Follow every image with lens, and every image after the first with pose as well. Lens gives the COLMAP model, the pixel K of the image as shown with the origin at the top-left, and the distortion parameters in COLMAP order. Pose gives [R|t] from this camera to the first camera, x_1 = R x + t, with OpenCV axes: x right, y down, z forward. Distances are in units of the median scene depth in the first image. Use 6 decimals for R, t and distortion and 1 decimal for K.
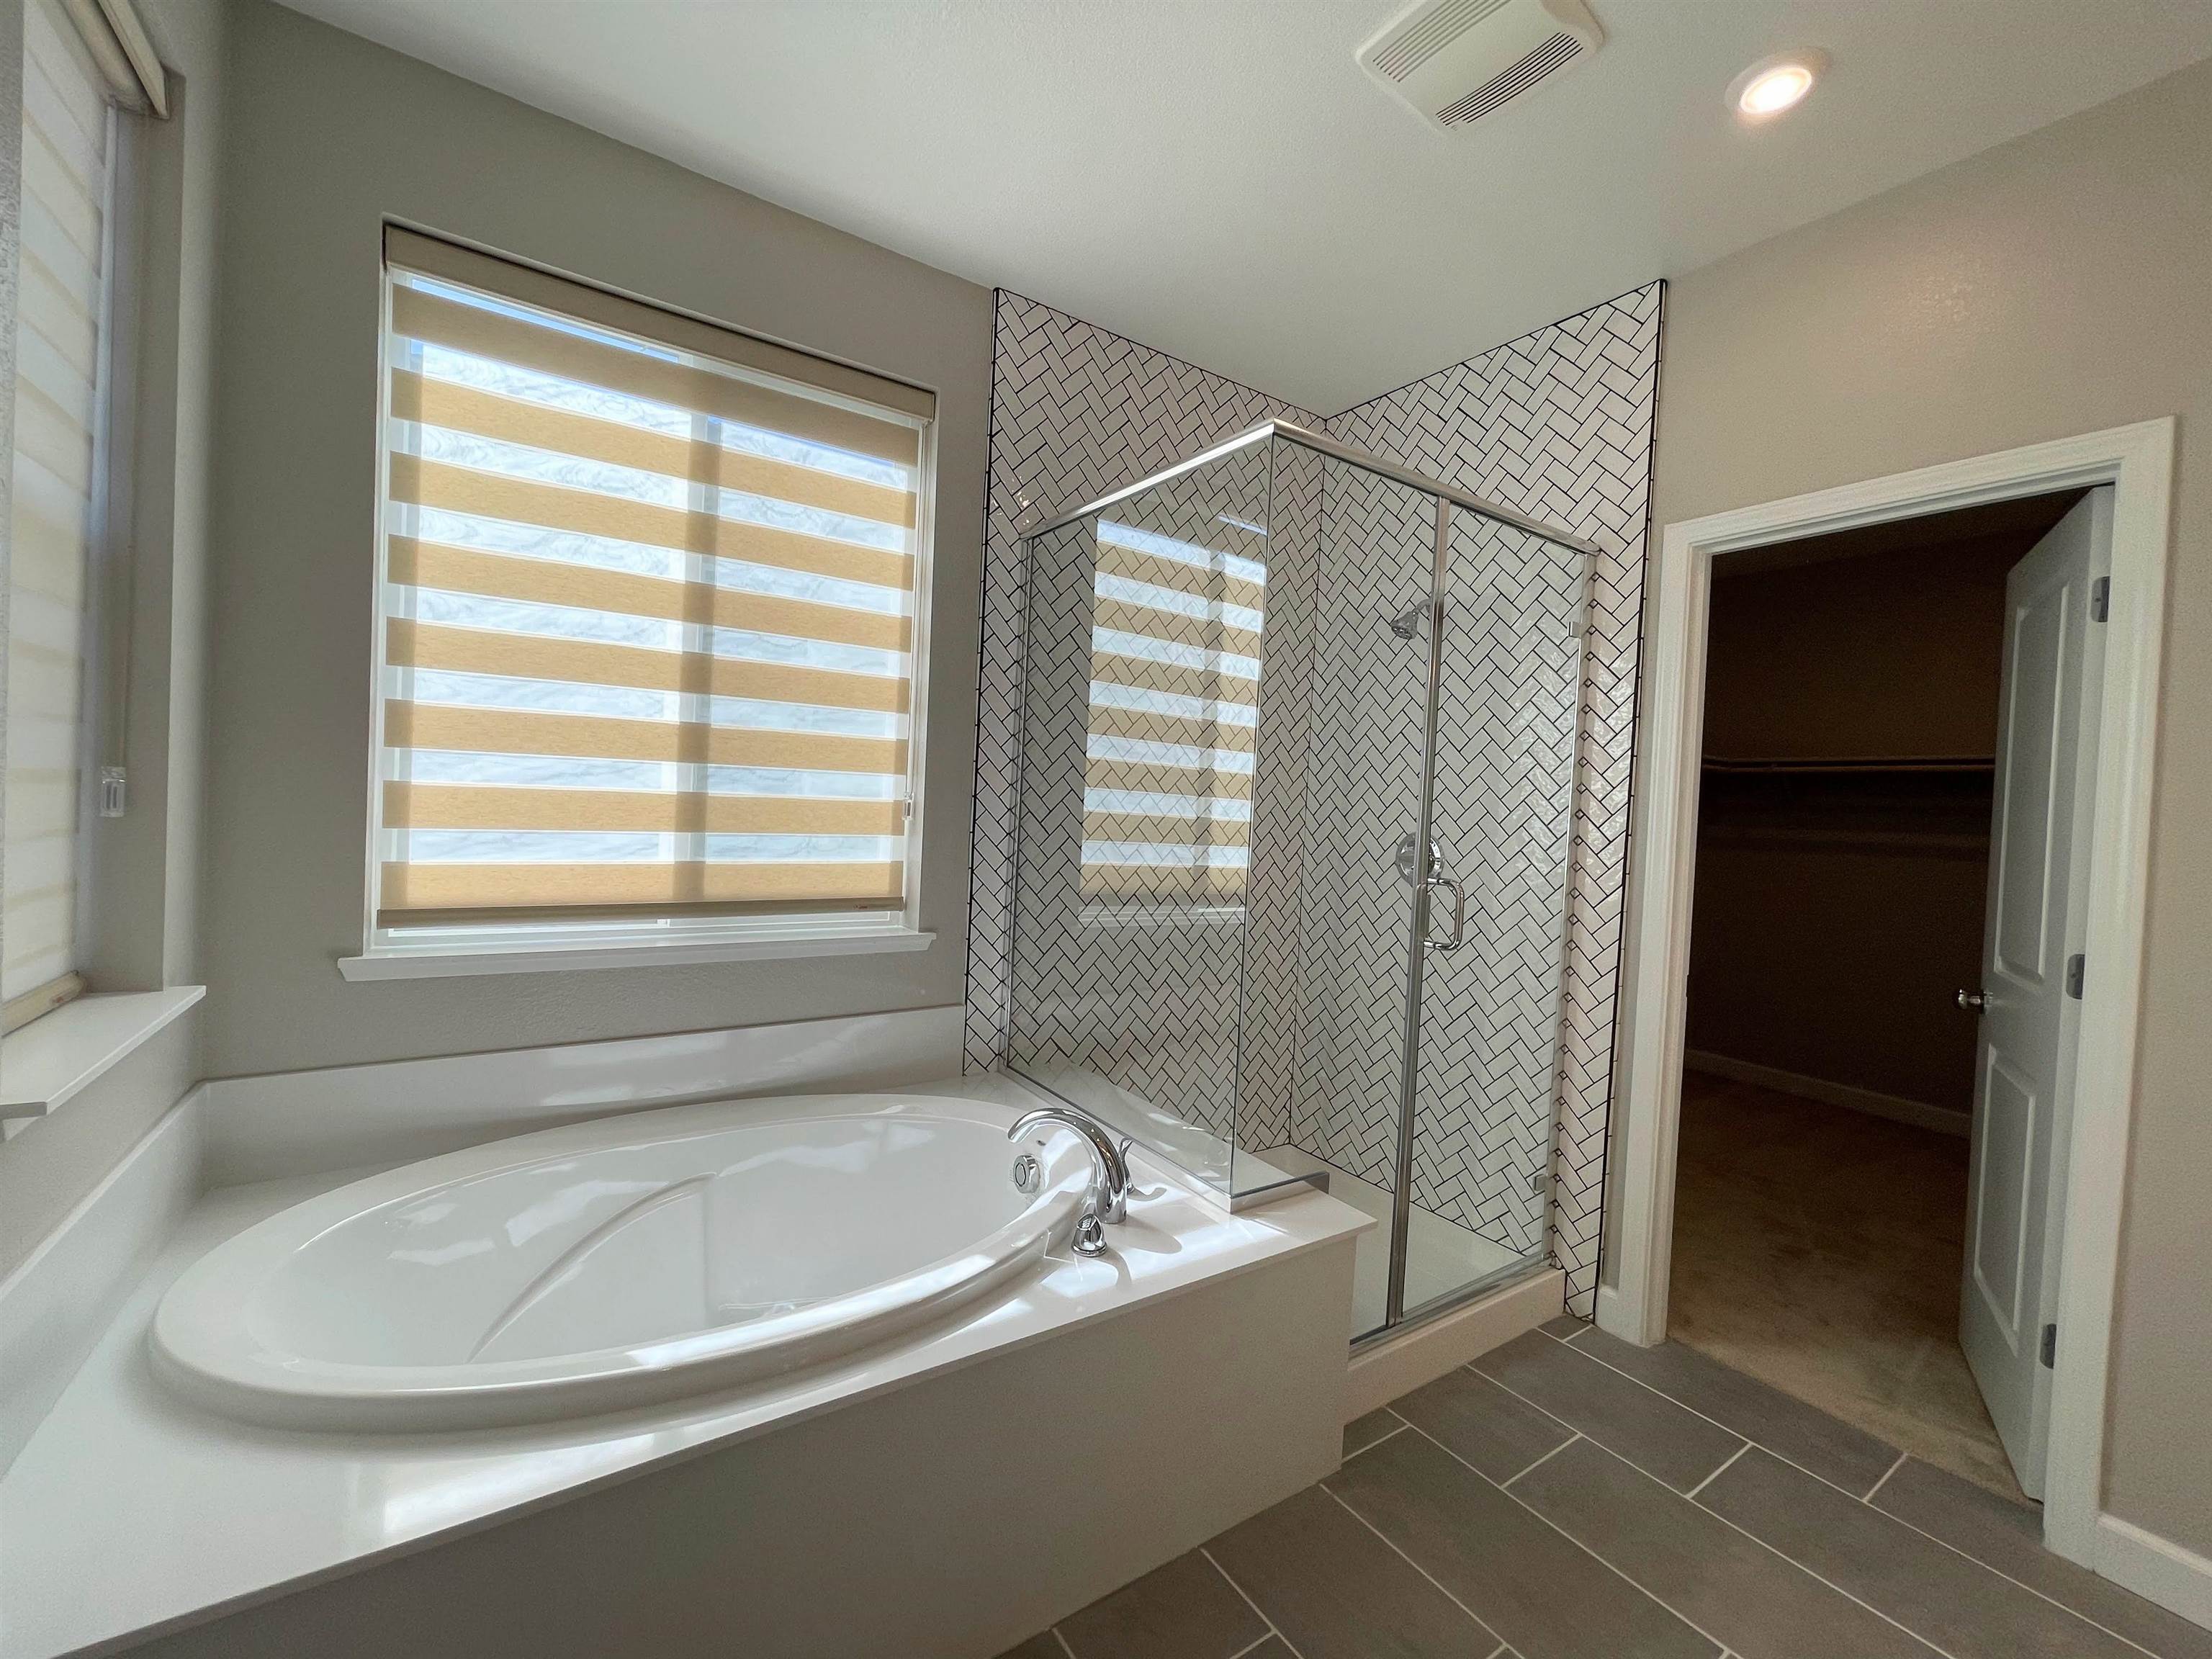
lens RADIAL K [[893.8, 0, 1105.7], [0, 893.8, 821.1], [0, 0, 1]] dist [0.000743, -0.000566]
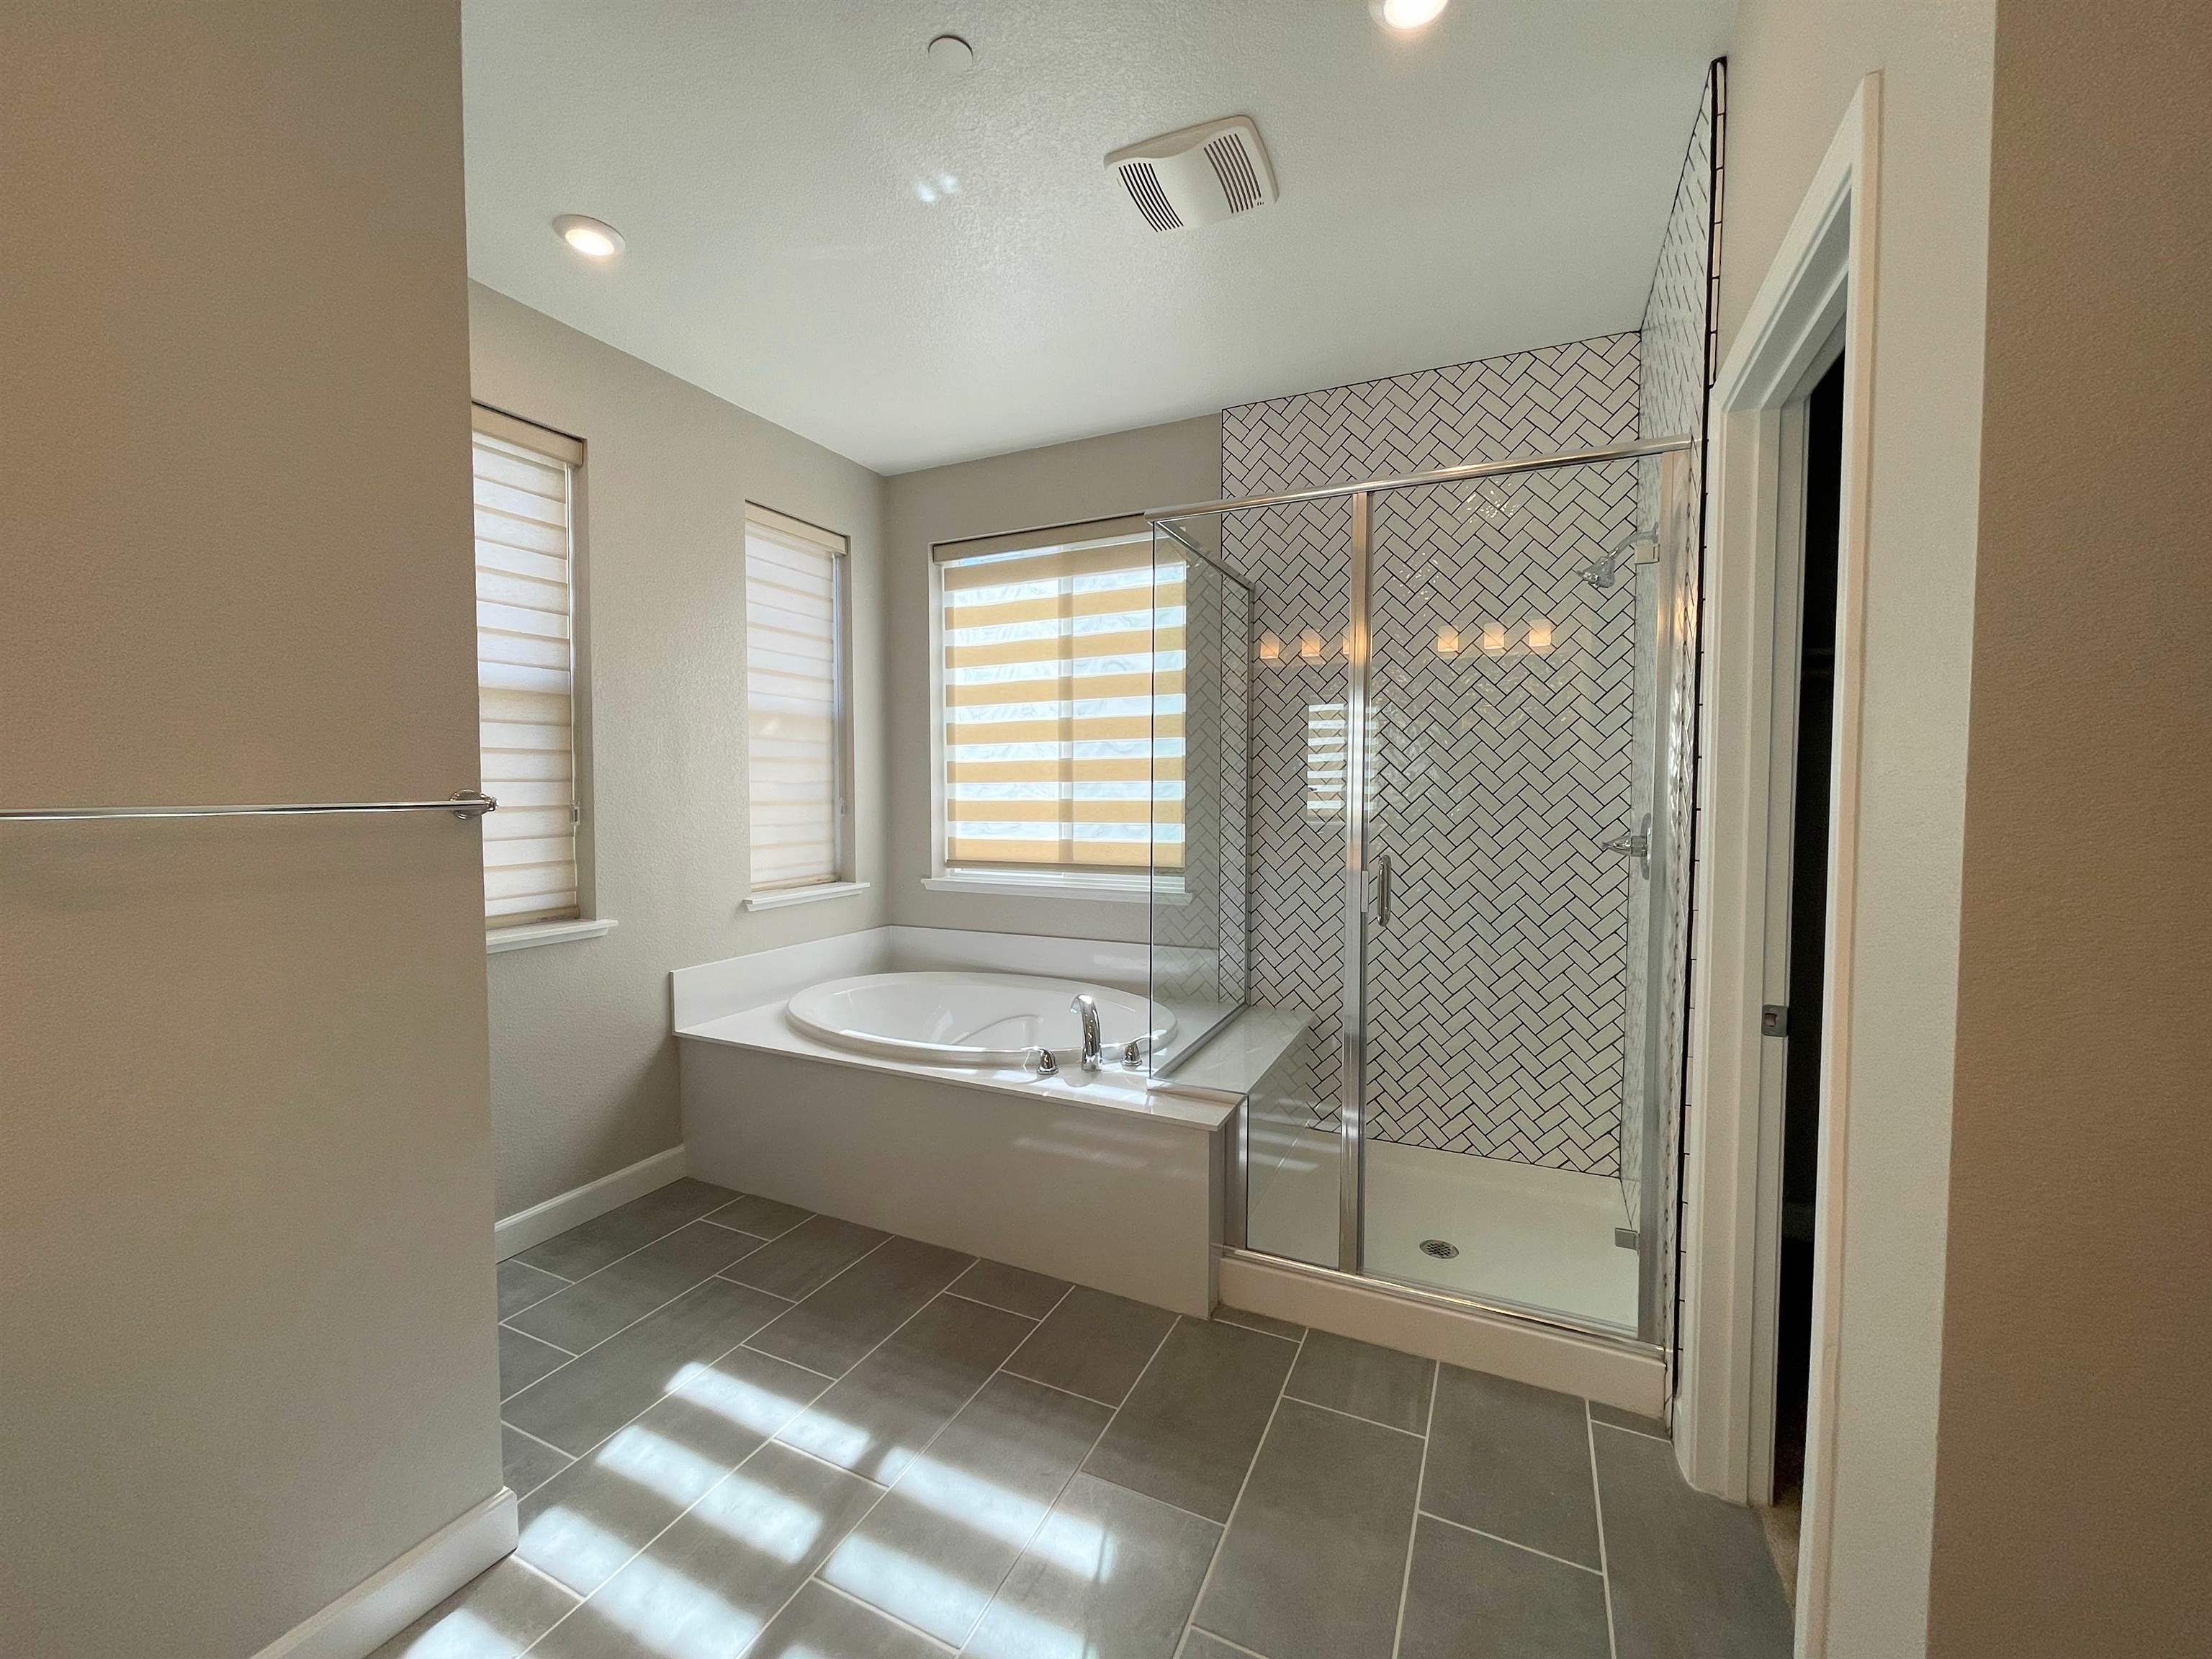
lens RADIAL K [[893.8, 0, 1106.8], [0, 893.8, 826.6], [0, 0, 1]] dist [0.000743, -0.000566]
pose [[0.506207, -0.014177, -0.862295, 1.071000], [0.007439, 0.999899, -0.012073, 0.042269], [0.862380, -0.000303, 0.506262, 0.208287]]
